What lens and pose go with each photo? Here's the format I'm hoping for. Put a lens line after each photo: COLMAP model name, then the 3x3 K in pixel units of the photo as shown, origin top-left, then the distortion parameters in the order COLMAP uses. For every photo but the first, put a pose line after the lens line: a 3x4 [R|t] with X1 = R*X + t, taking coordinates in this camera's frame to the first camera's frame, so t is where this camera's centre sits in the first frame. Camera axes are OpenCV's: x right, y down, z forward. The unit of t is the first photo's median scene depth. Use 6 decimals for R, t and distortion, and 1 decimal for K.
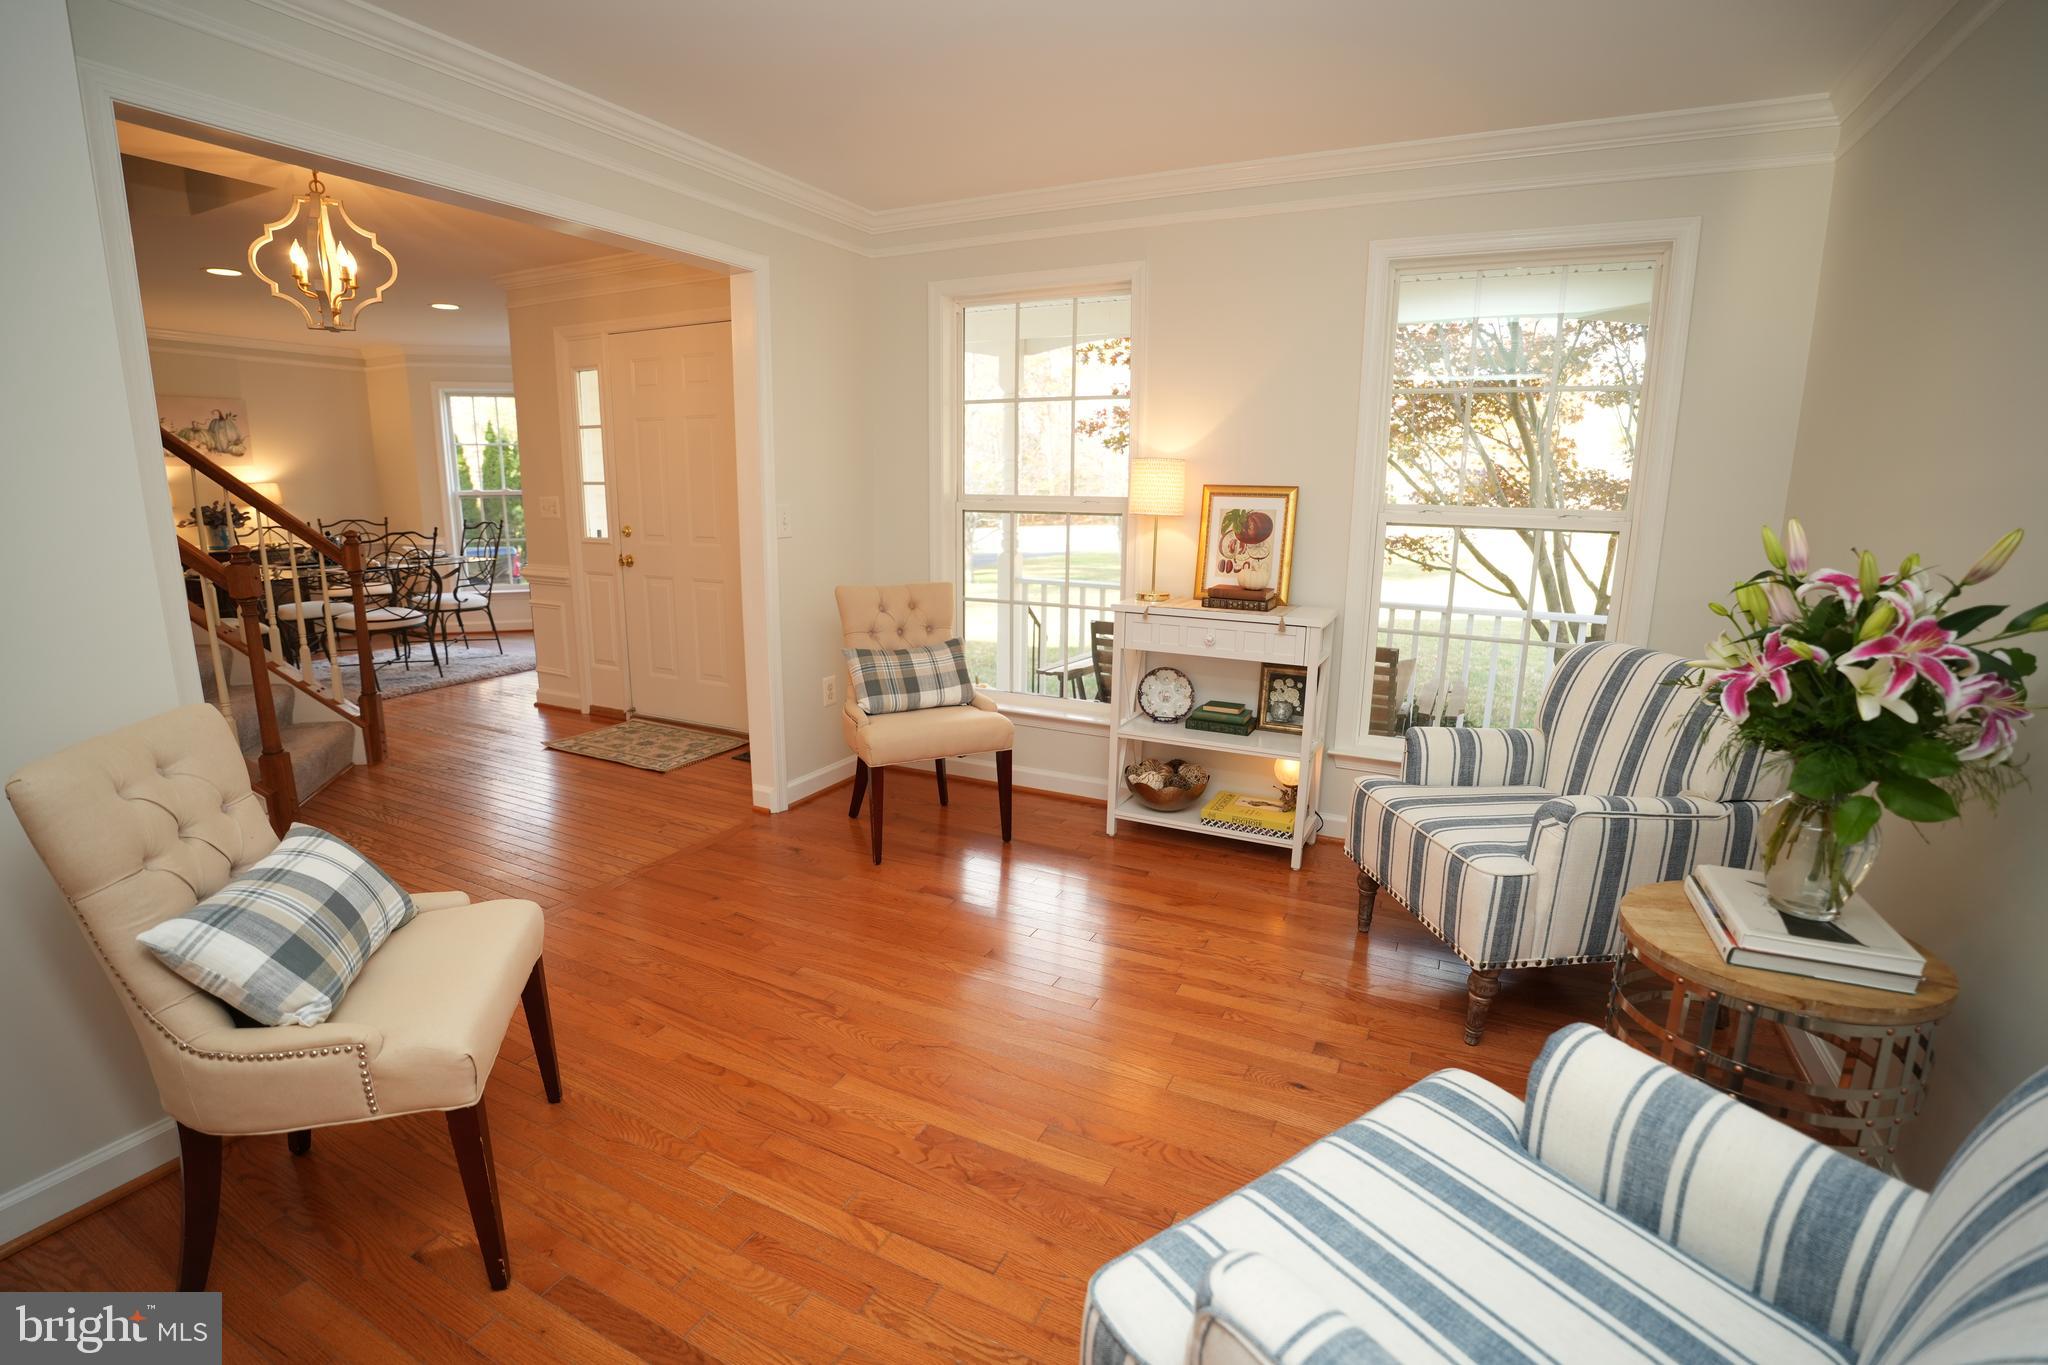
lens RADIAL K [[936.2, 0, 1009.5], [0, 936.2, 664.8], [0, 0, 1]] dist [-0.064404, 0.013631]
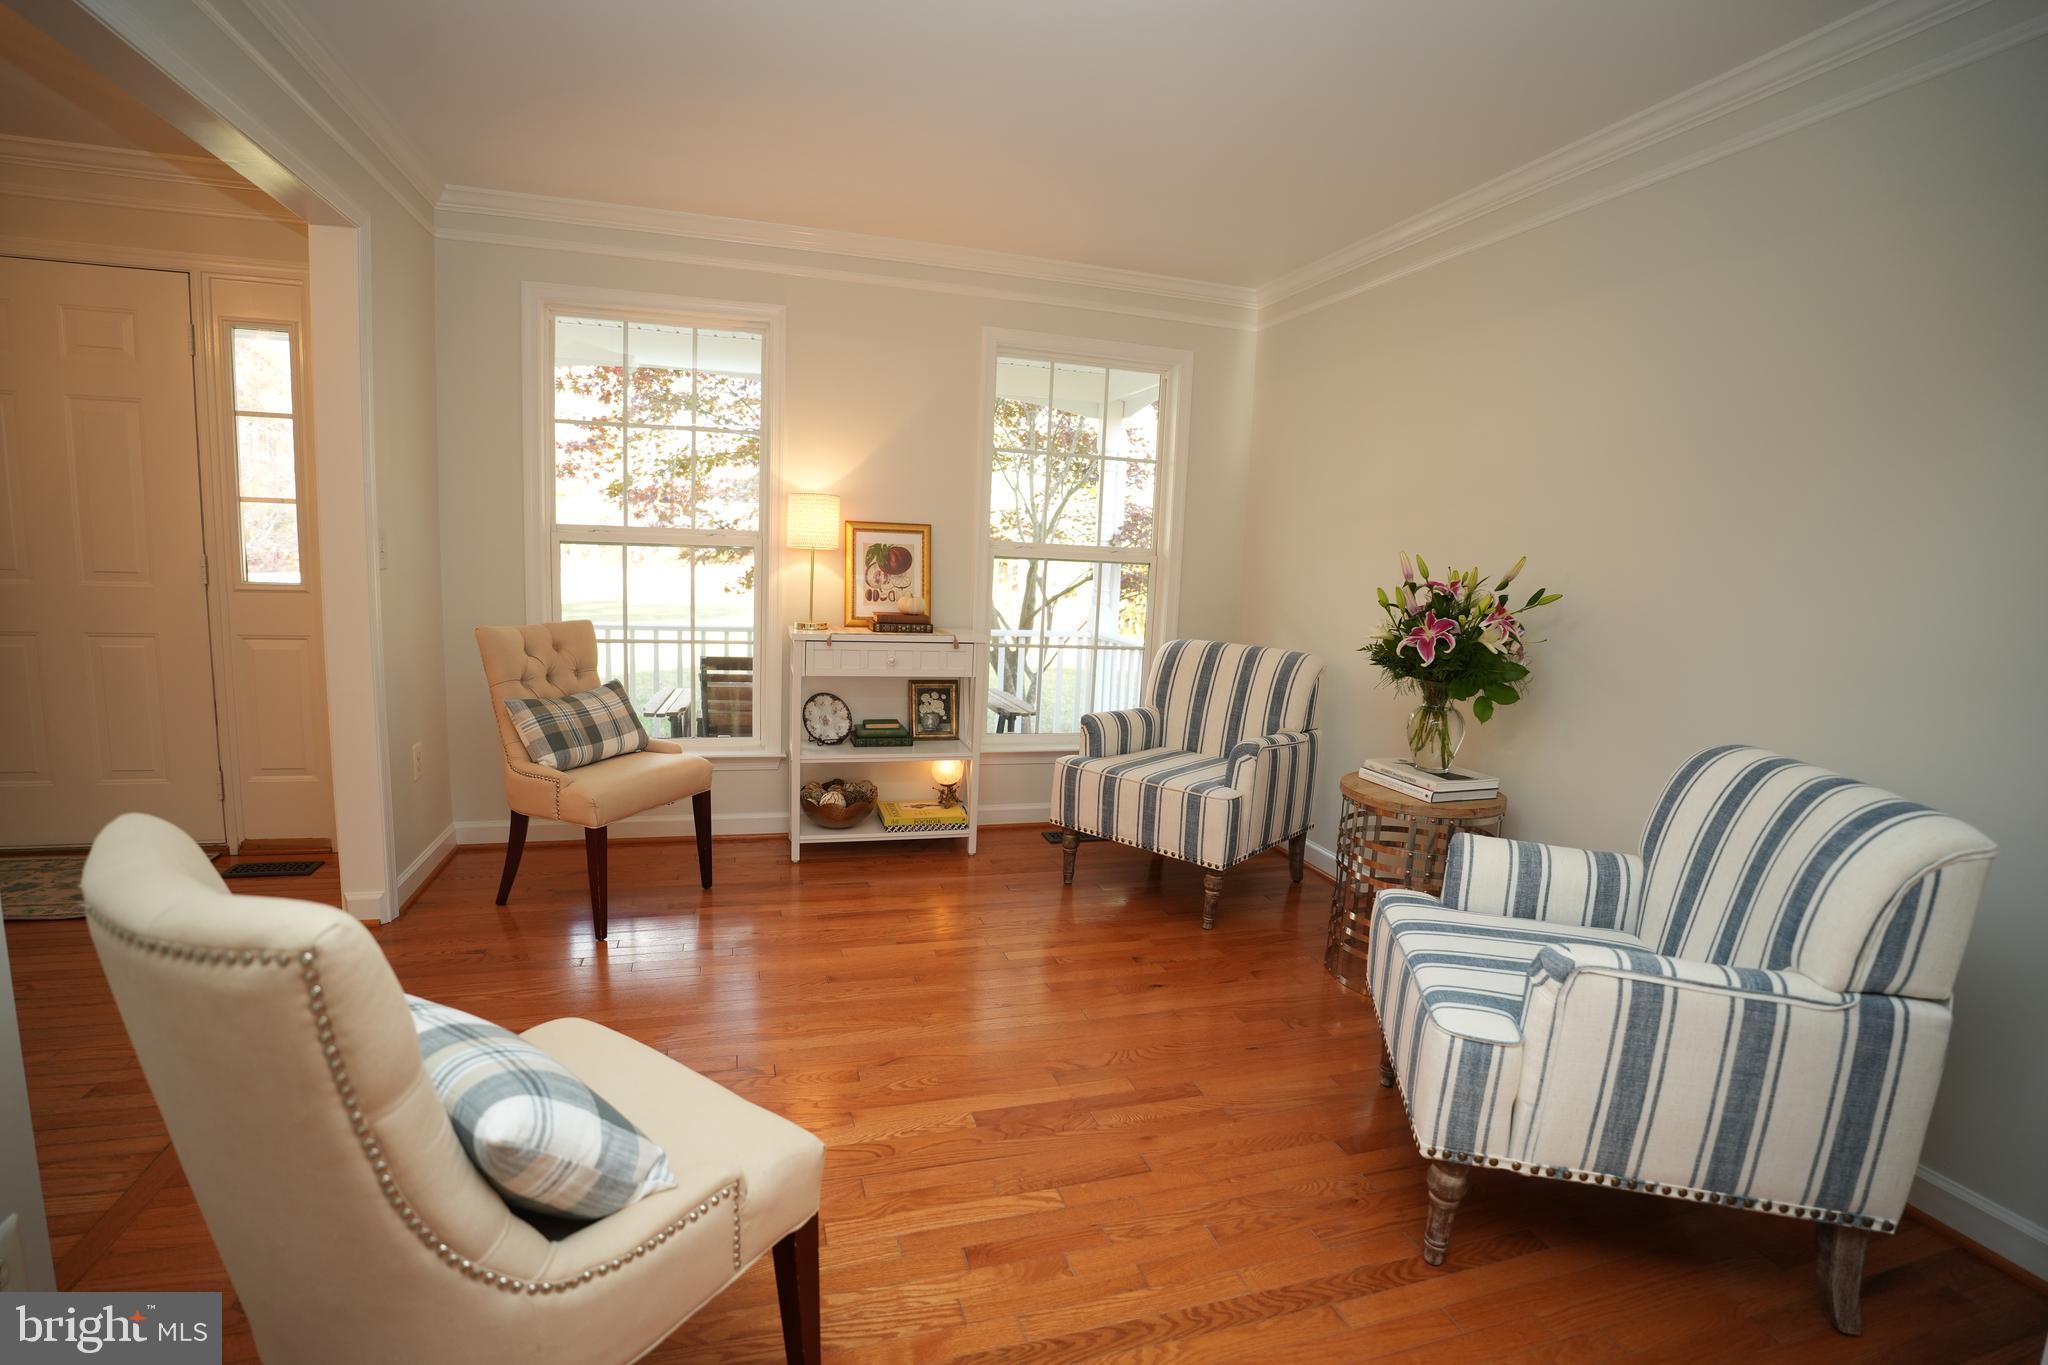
lens RADIAL K [[936.2, 0, 1018.9], [0, 936.2, 670.3], [0, 0, 1]] dist [-0.064404, 0.013631]
pose [[0.727981, -0.065580, 0.682454, -0.390455], [0.094406, 0.995521, -0.005040, 0.003712], [-0.679066, 0.068097, 0.730912, 0.084451]]
